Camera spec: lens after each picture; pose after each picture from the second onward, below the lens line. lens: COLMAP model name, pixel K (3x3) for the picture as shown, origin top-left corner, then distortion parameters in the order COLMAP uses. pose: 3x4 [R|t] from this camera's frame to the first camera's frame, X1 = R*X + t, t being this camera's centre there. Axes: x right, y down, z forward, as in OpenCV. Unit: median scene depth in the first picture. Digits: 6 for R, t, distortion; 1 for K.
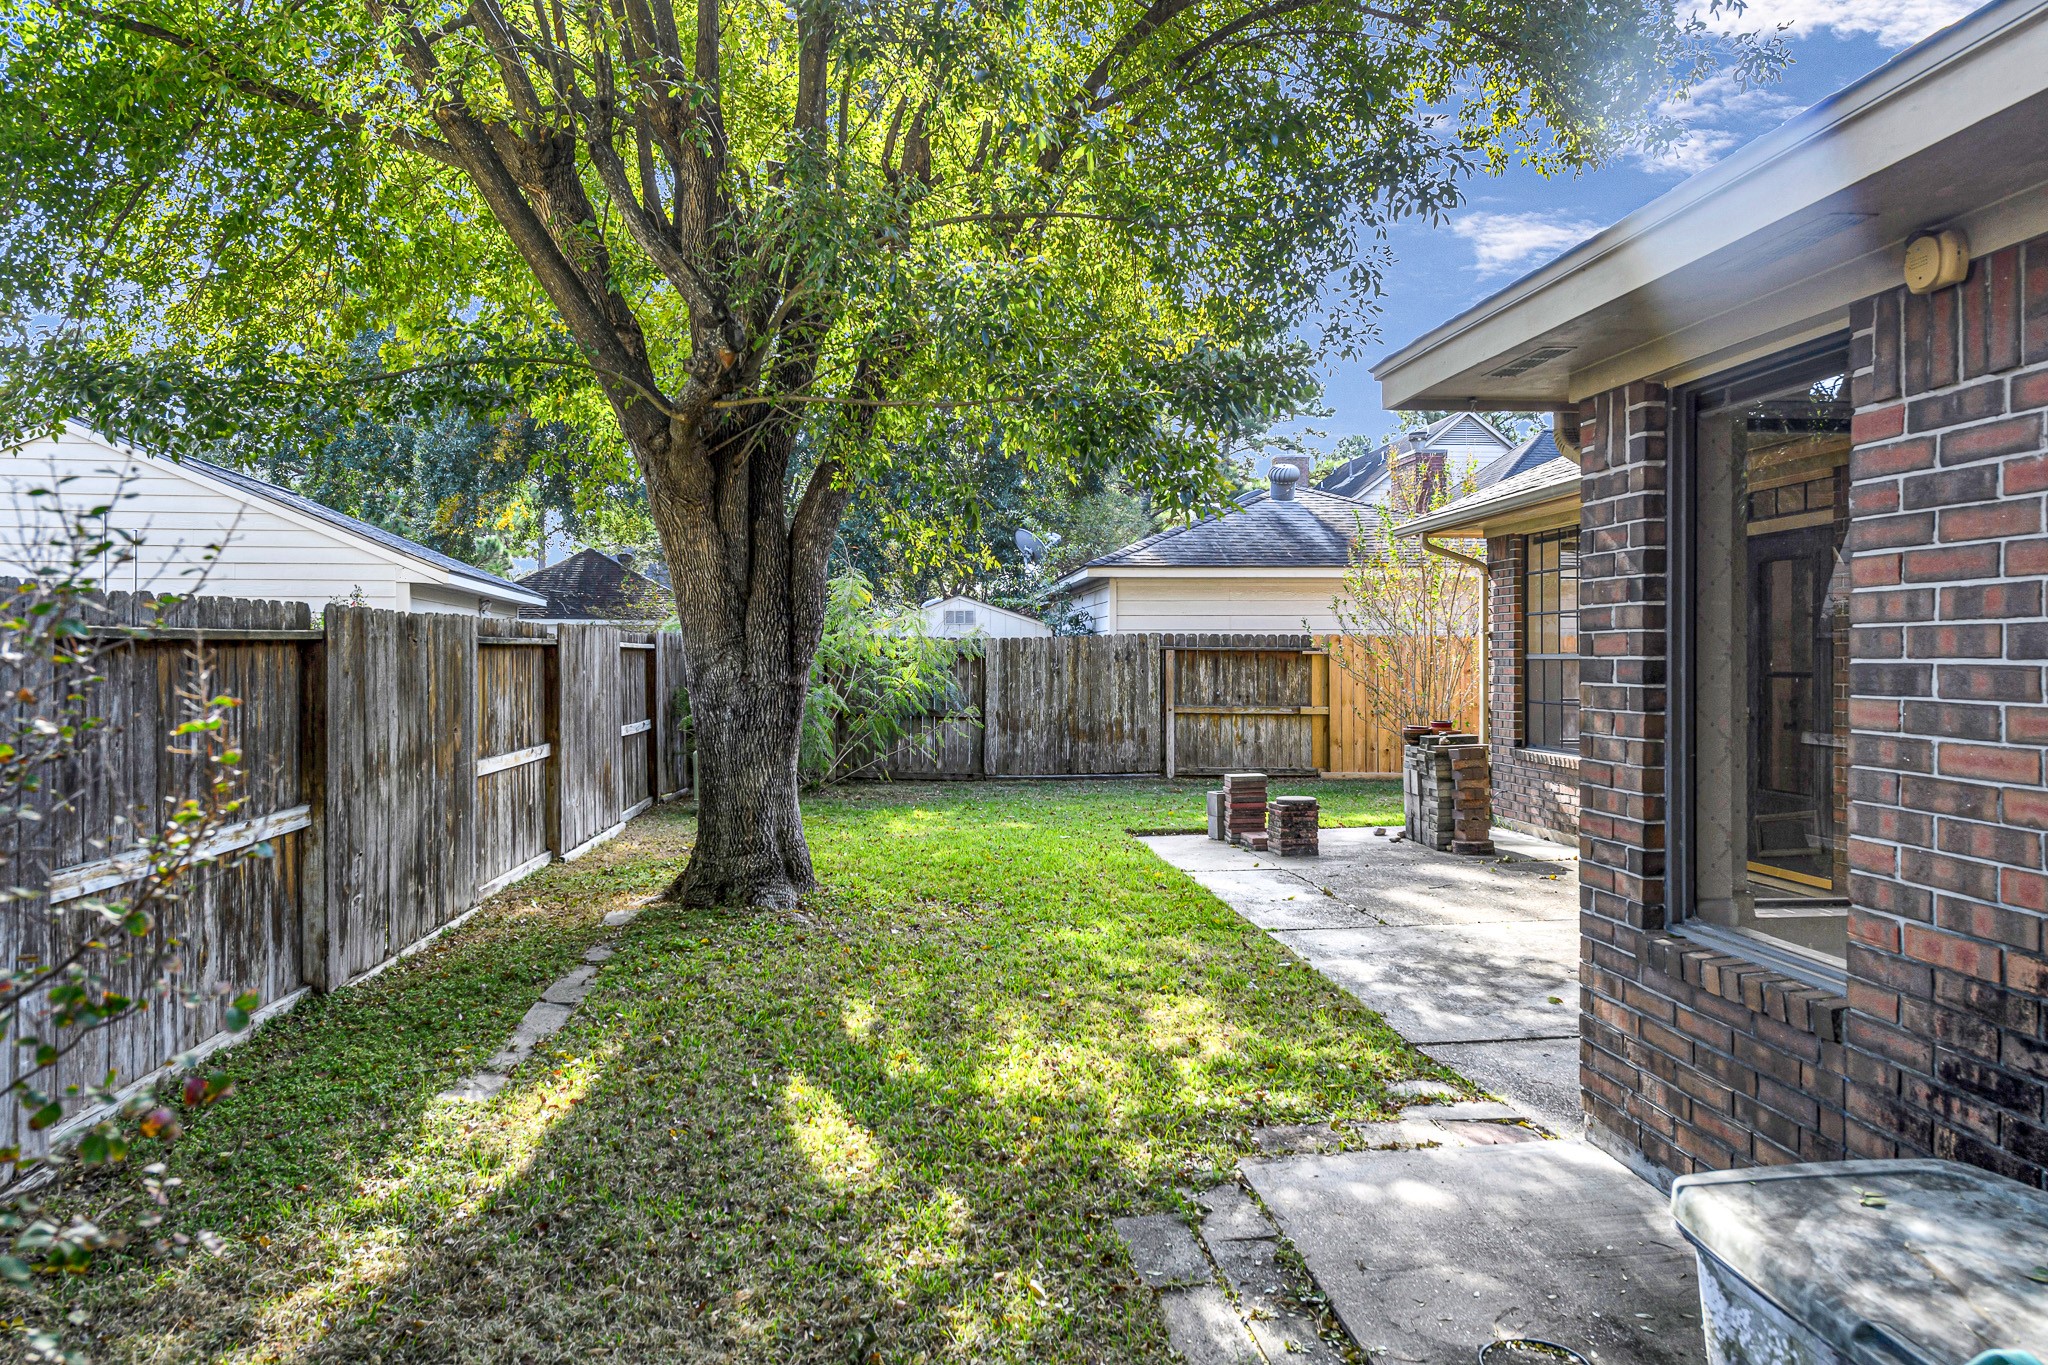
lens RADIAL K [[1374.1, 0, 1023.2], [0, 1374.1, 675.4], [0, 0, 1]] dist [0.030364, -0.024612]
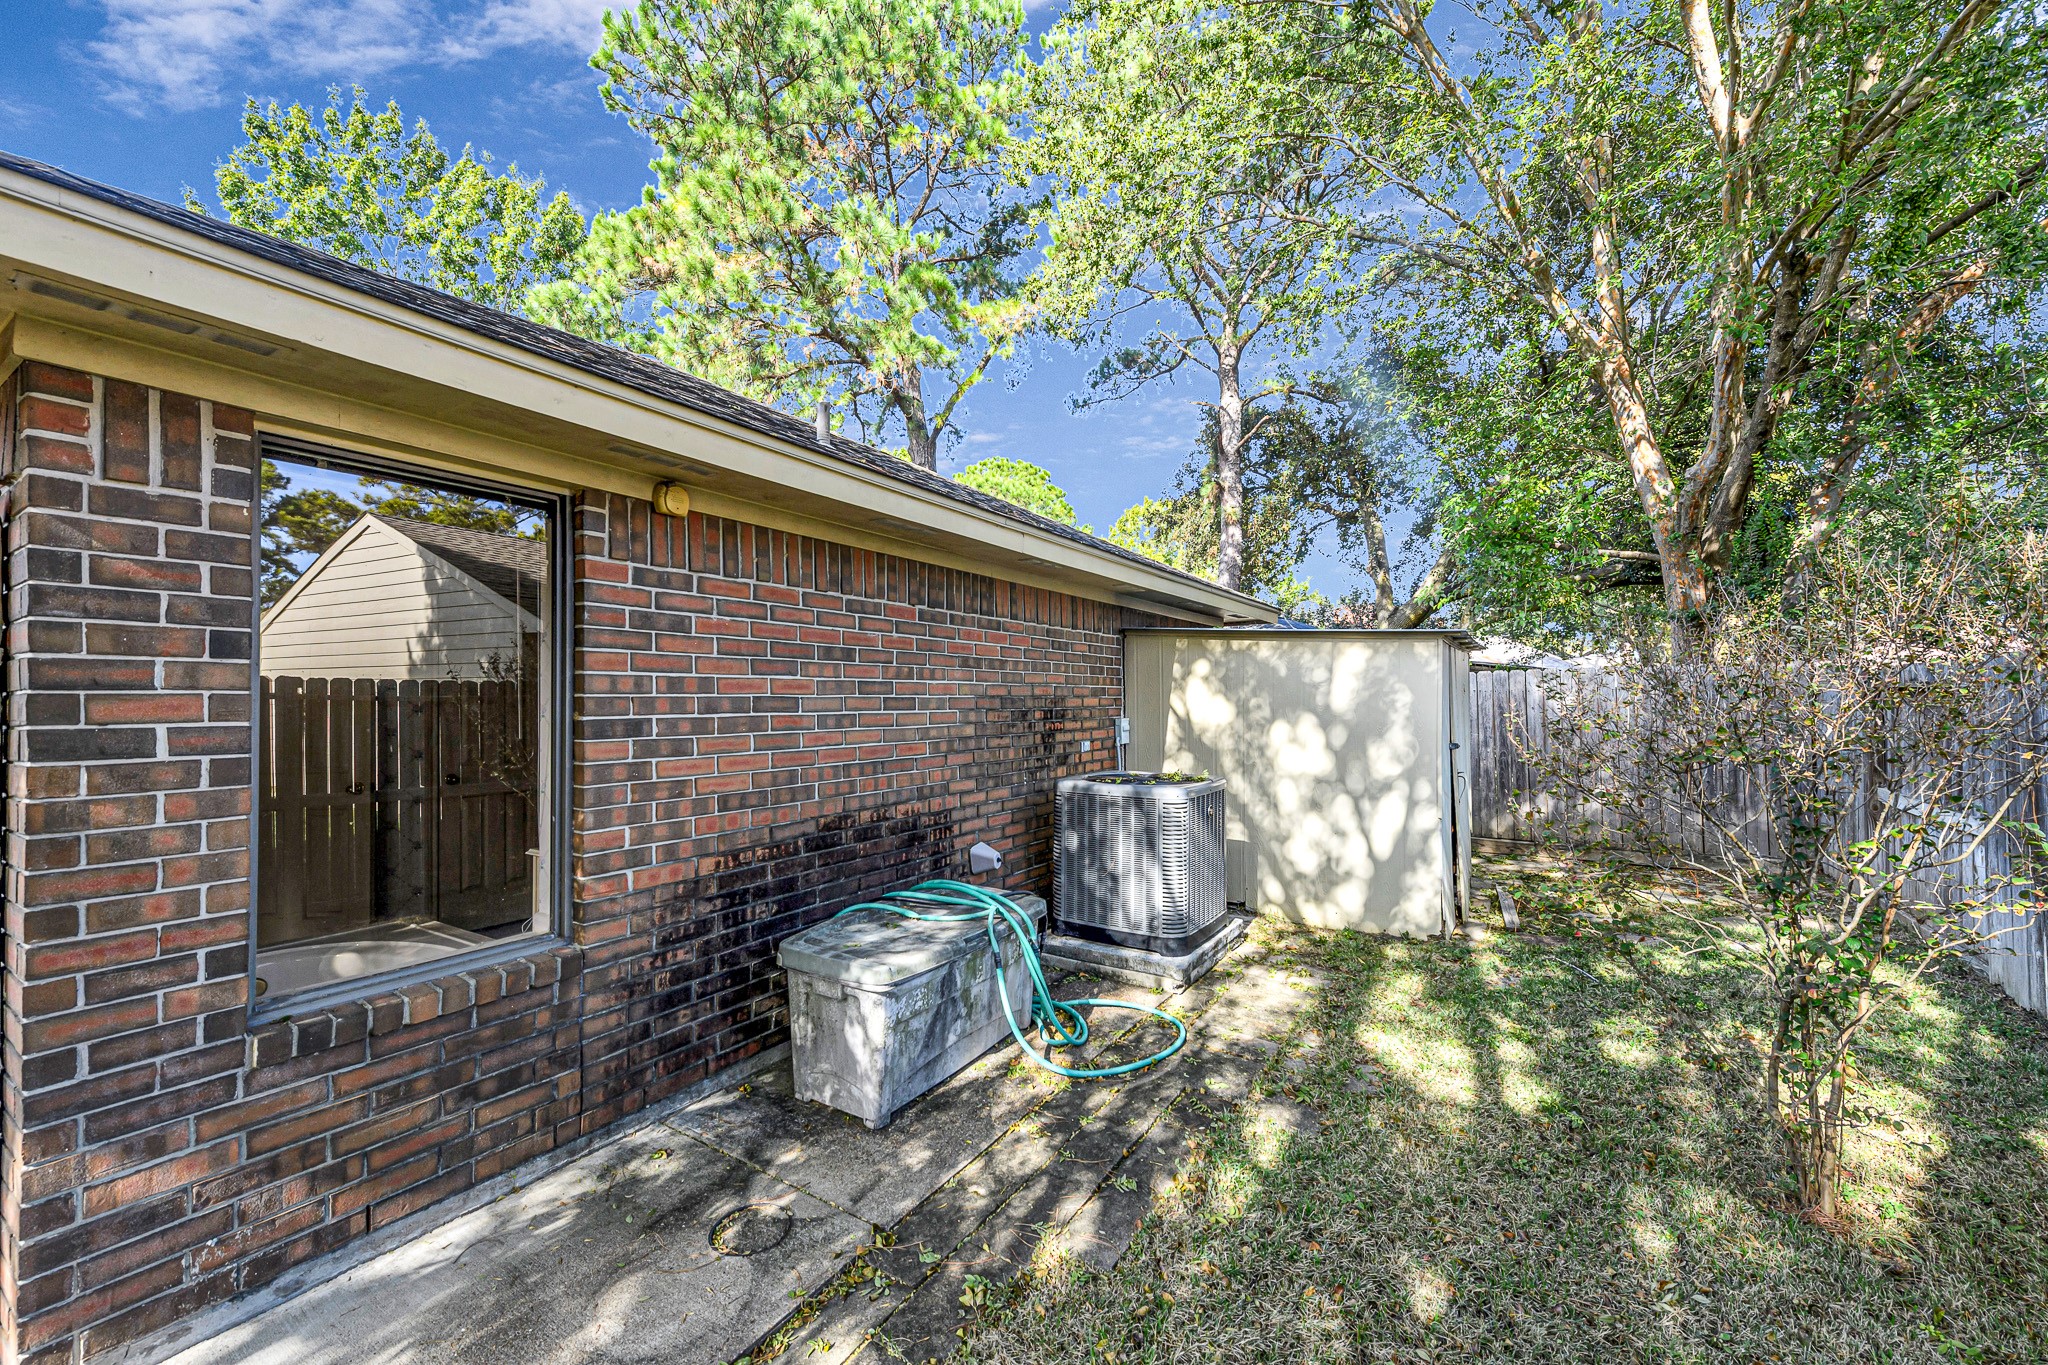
lens RADIAL K [[814.8, 0, 1028.5], [0, 814.8, 688.1], [0, 0, 1]] dist [0.010817, -0.001117]
pose [[-0.792185, 0.015282, 0.610089, -0.361680], [0.015952, 0.999863, -0.004331, -0.033542], [-0.610072, 0.006301, -0.792321, 1.496364]]
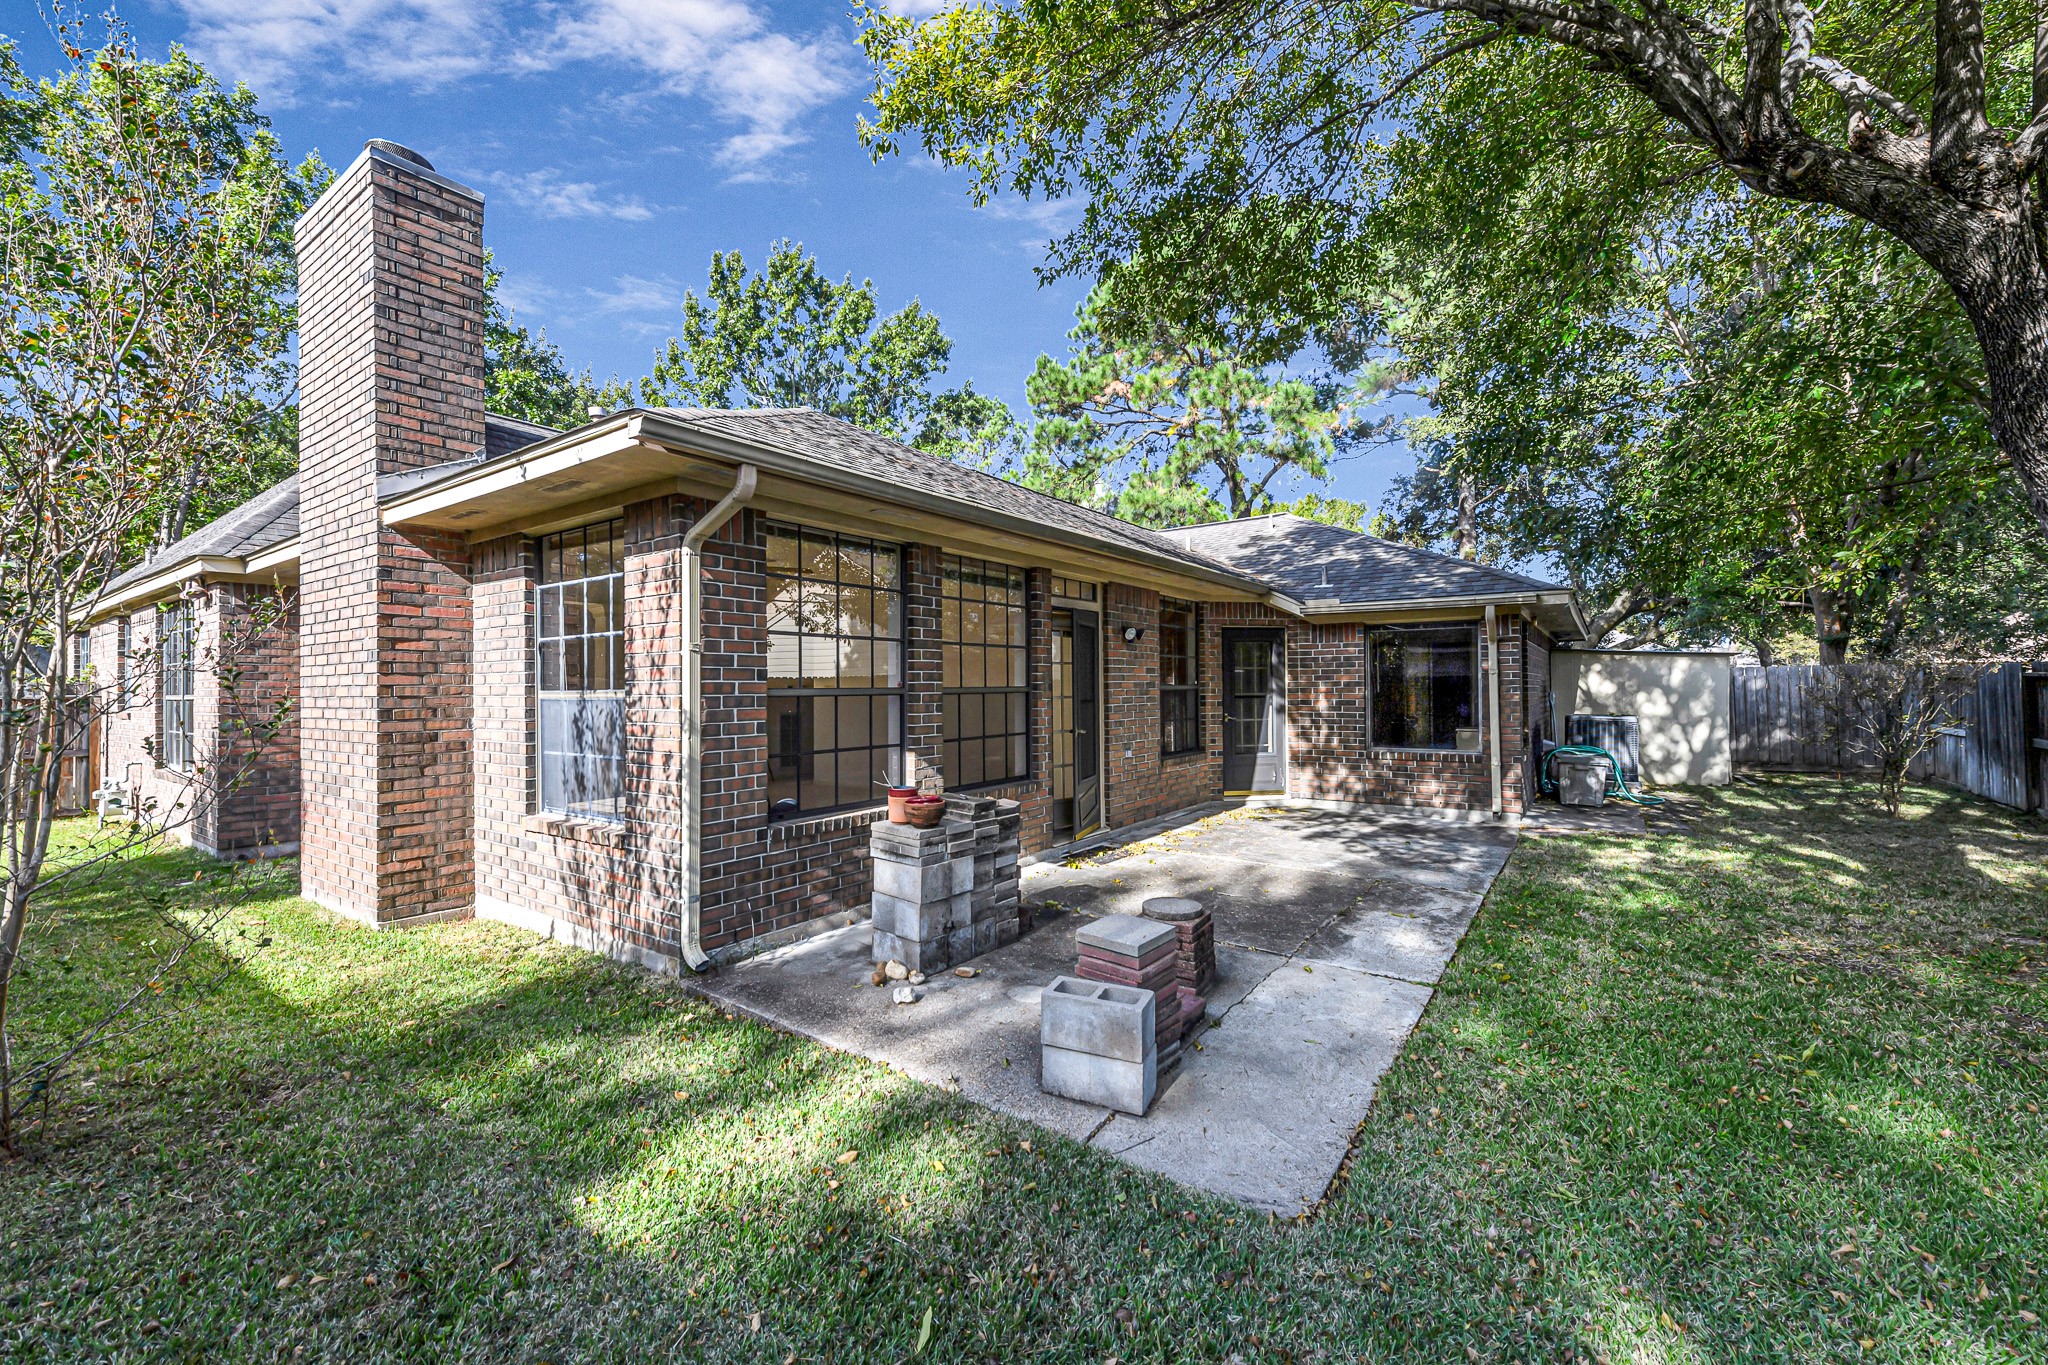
lens RADIAL K [[814.8, 0, 1035.0], [0, 814.8, 685.6], [0, 0, 1]] dist [0.010817, -0.001117]
pose [[-0.758778, 0.010756, 0.651261, -0.024679], [0.018260, 0.999822, 0.004762, -0.066324], [-0.651093, 0.015505, -0.758839, 5.002870]]
